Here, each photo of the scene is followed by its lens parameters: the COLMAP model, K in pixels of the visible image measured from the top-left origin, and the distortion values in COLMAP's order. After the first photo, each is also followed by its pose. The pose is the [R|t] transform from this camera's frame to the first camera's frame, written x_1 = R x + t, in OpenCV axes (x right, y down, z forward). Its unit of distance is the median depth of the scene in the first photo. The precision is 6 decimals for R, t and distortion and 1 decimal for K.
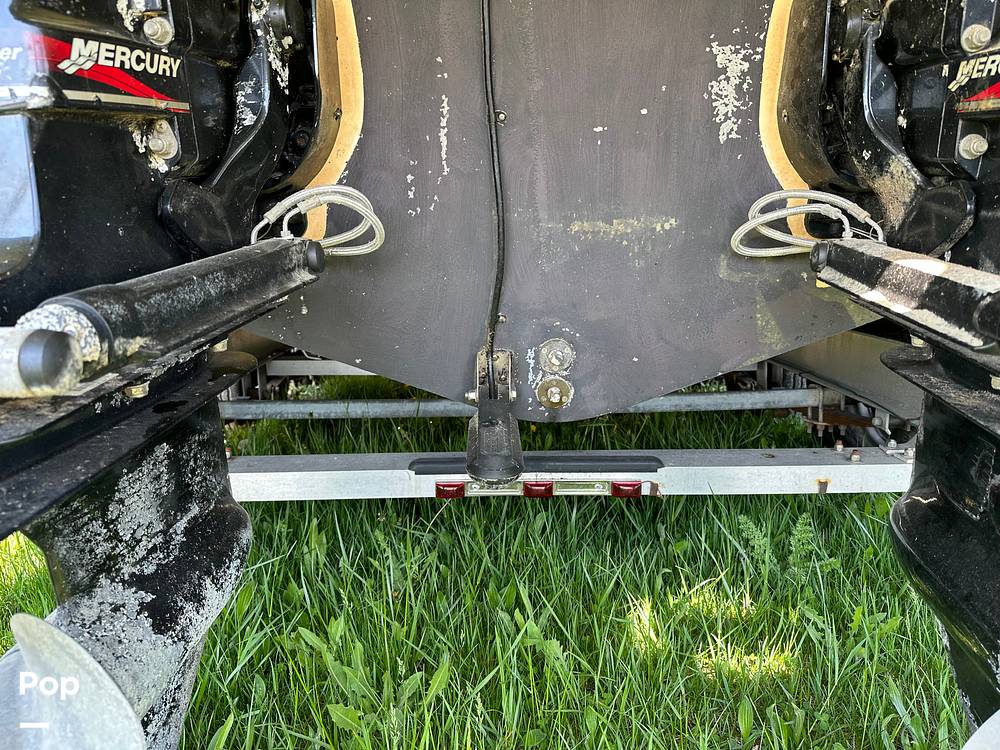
lens RADIAL K [[702.2, 0, 497.3], [0, 702.2, 376.1], [0, 0, 1]] dist [0.056136, -0.080249]
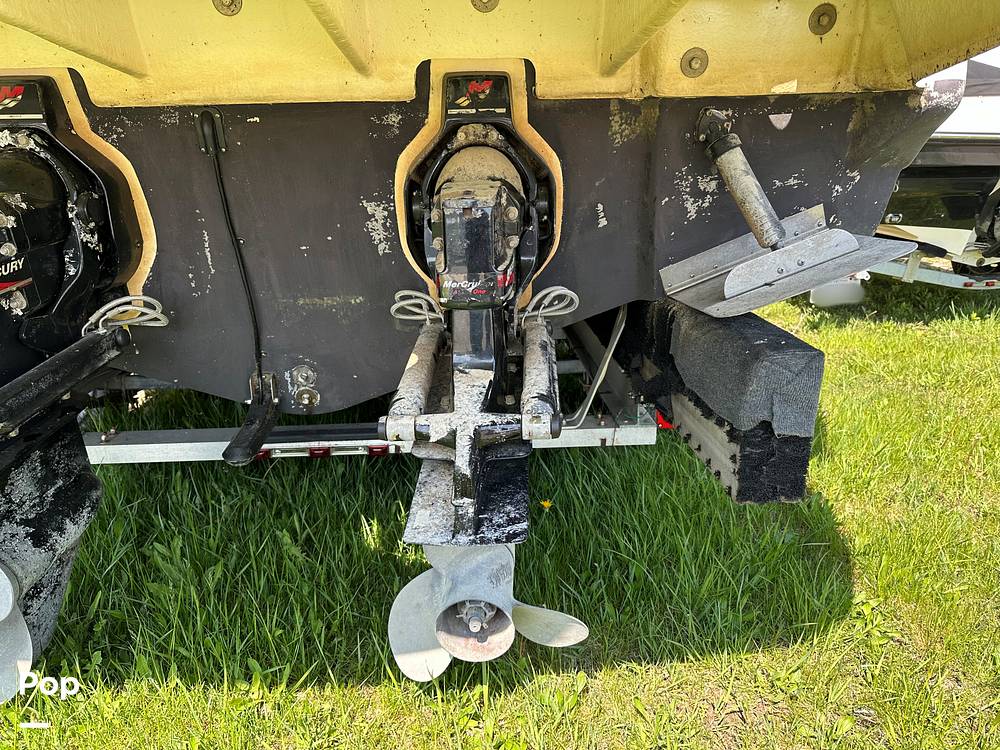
lens RADIAL K [[697.4, 0, 487.0], [0, 697.4, 370.7], [0, 0, 1]] dist [0.054913, -0.080179]
pose [[0.999914, -0.010172, 0.008246, 0.560341], [0.009173, 0.993525, 0.113243, -0.248480], [-0.009344, -0.113158, 0.993533, -0.666094]]
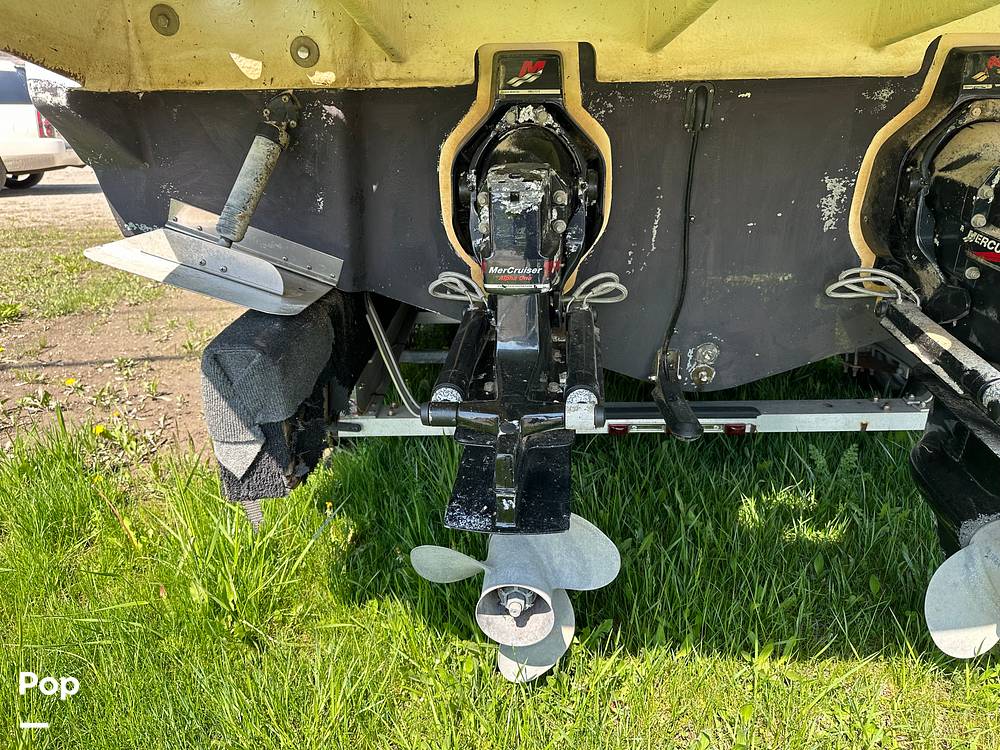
lens RADIAL K [[695.1, 0, 500.0], [0, 695.1, 375.0], [0, 0, 1]] dist [0.058535, -0.083007]
pose [[0.999922, -0.000423, -0.012499, -0.424930], [0.002213, 0.989645, 0.143520, -0.240801], [0.012309, -0.143536, 0.989569, -0.681761]]
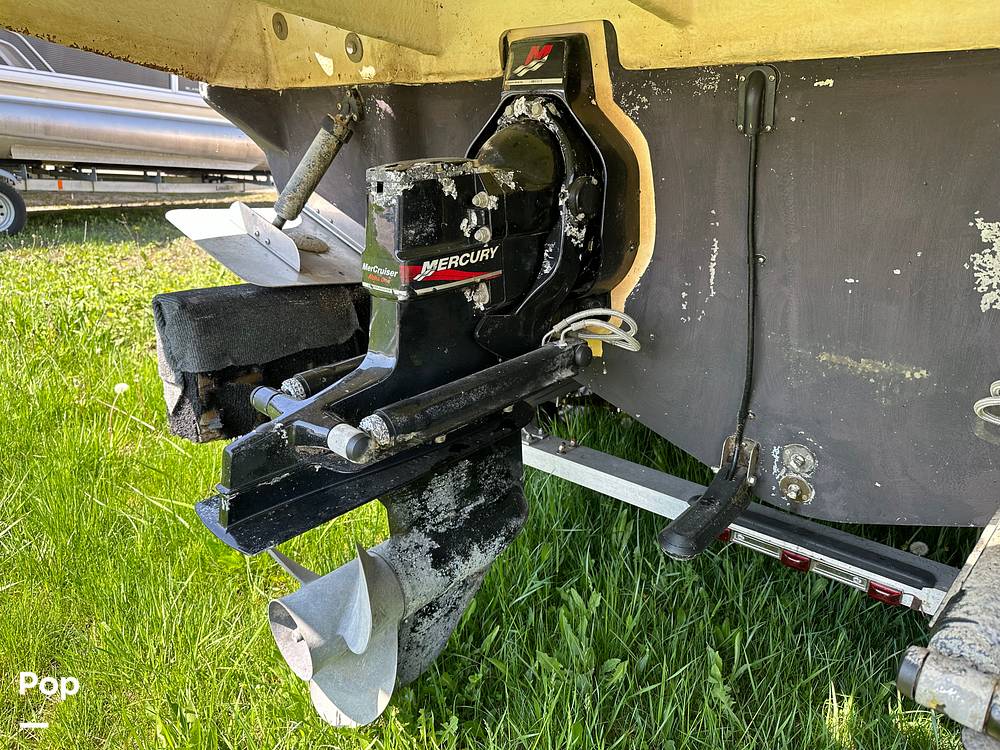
lens RADIAL K [[716.9, 0, 490.8], [0, 716.9, 376.1], [0, 0, 1]] dist [0.064366, -0.086870]
pose [[0.748830, 0.227306, -0.622563, 0.460296], [-0.162234, 0.973637, 0.160350, -0.298807], [0.642599, -0.019074, 0.765965, -0.207848]]
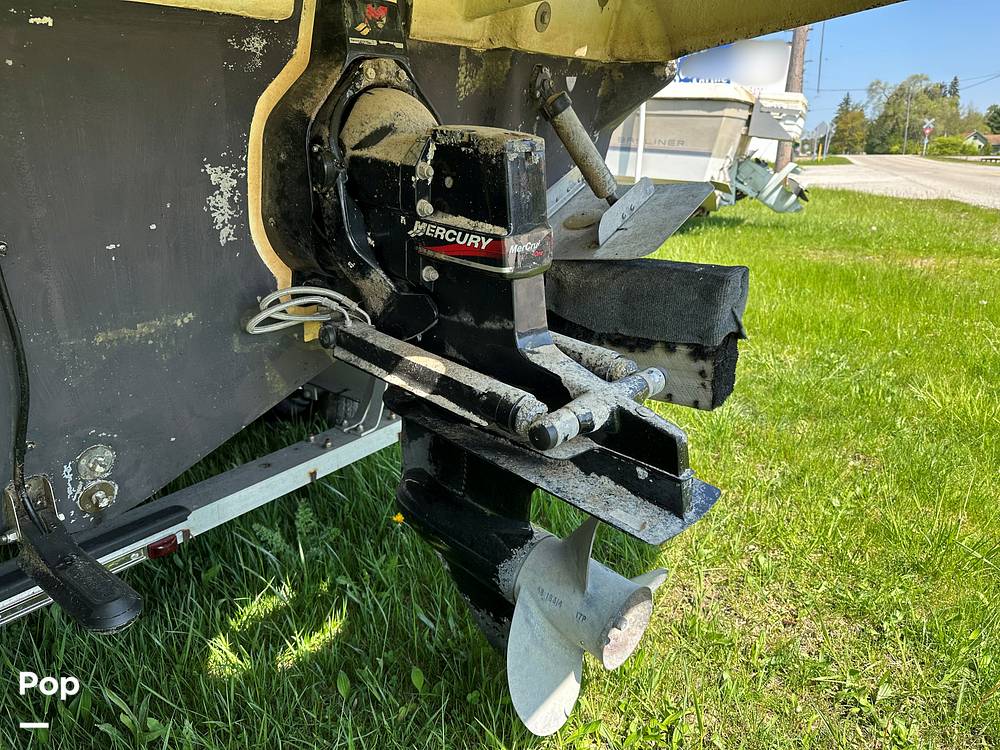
lens RADIAL K [[716.6, 0, 499.5], [0, 716.6, 377.8], [0, 0, 1]] dist [-0.001327, -0.008595]
pose [[0.612653, -0.250135, 0.749726, -0.330180], [0.159123, 0.968210, 0.192998, -0.280817], [-0.774168, 0.001058, 0.632979, -0.067326]]
